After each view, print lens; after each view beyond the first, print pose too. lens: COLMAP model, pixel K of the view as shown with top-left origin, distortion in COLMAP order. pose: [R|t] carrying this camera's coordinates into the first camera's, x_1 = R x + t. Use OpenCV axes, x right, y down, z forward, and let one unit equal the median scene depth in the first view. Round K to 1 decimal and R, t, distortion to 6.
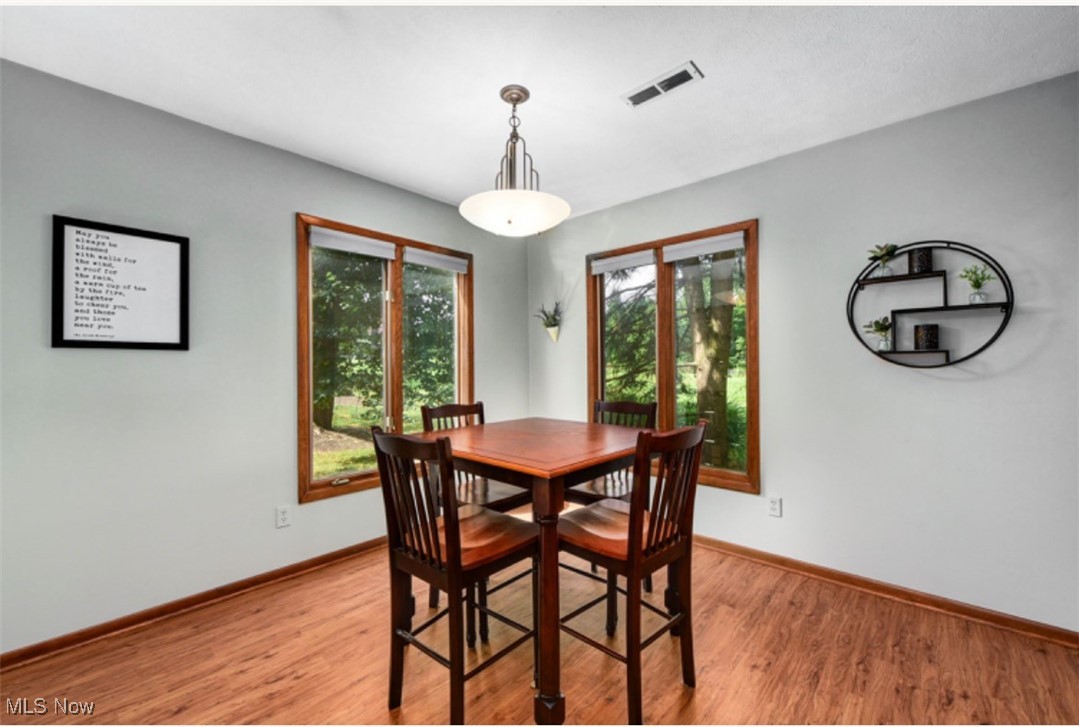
lens RADIAL K [[434.3, 0, 534.9], [0, 434.3, 366.3], [0, 0, 1]] dist [-0.011709, -0.000094]
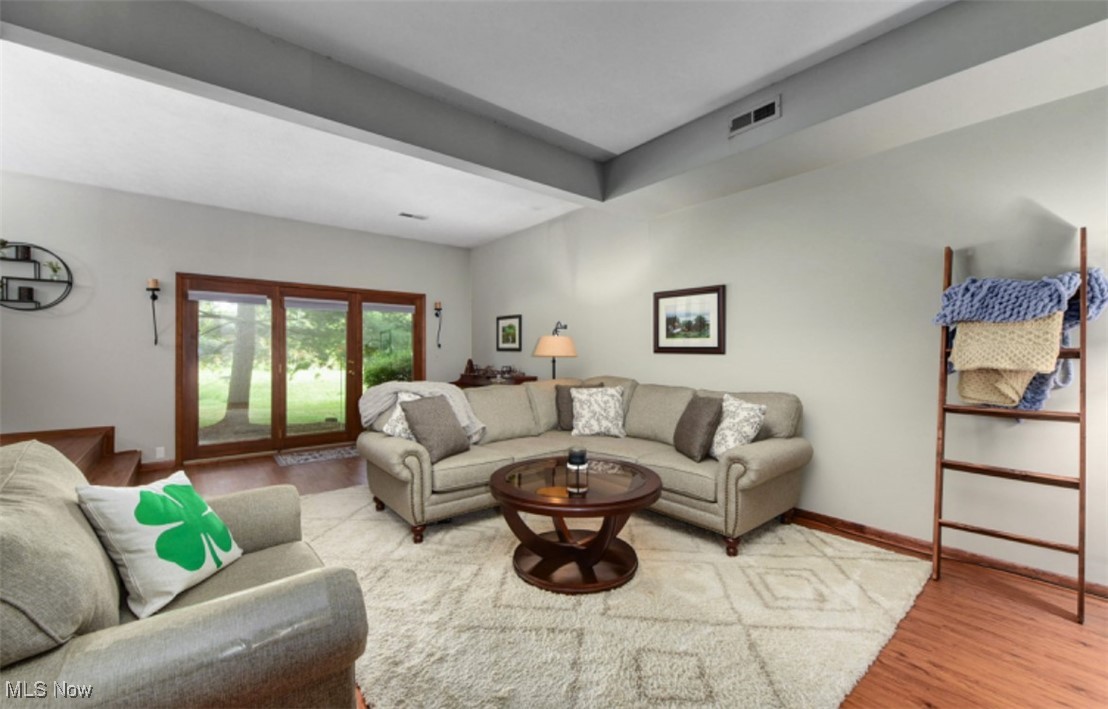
lens RADIAL K [[446.5, 0, 552.9], [0, 446.5, 353.5], [0, 0, 1]] dist [-0.003272, -0.000431]
pose [[0.142009, 0.000850, 0.989865, -0.709609], [-0.003821, 0.999993, -0.000311, 0.192534], [-0.989858, -0.003738, 0.142011, -1.607128]]
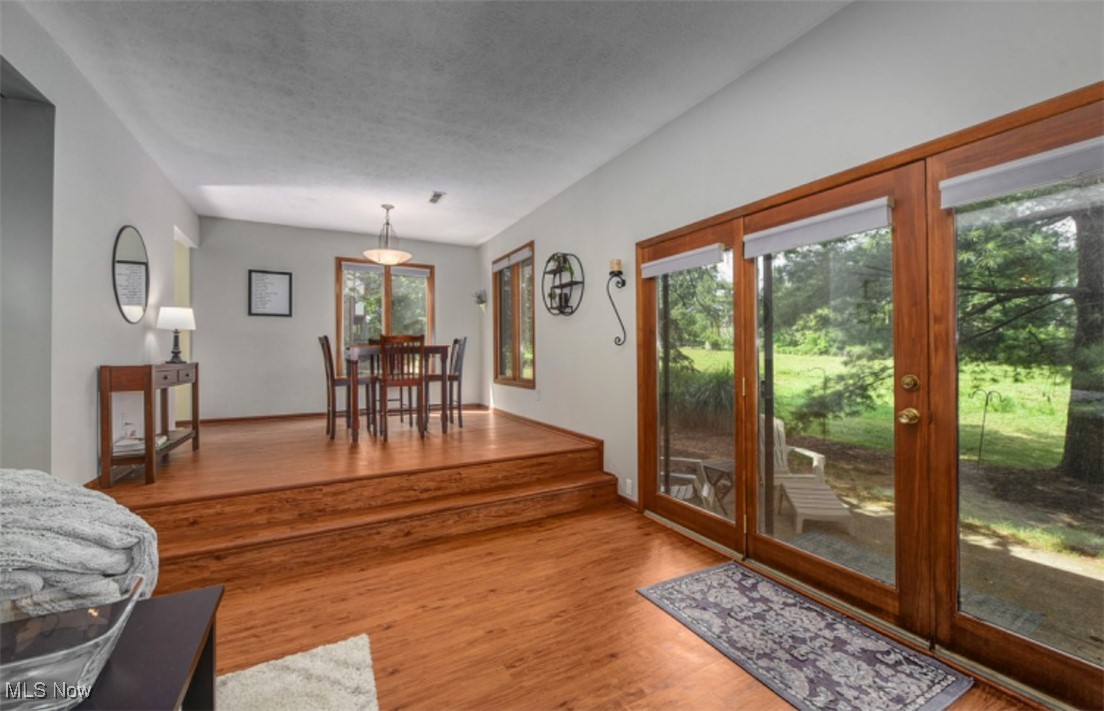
lens RADIAL K [[444.8, 0, 554.5], [0, 444.8, 356.0], [0, 0, 1]] dist [-0.003272, -0.000431]
pose [[0.943260, -0.000149, -0.332055, 1.572554], [0.002260, 0.999980, 0.005970, 0.186271], [0.332047, -0.006381, 0.943241, -0.989786]]
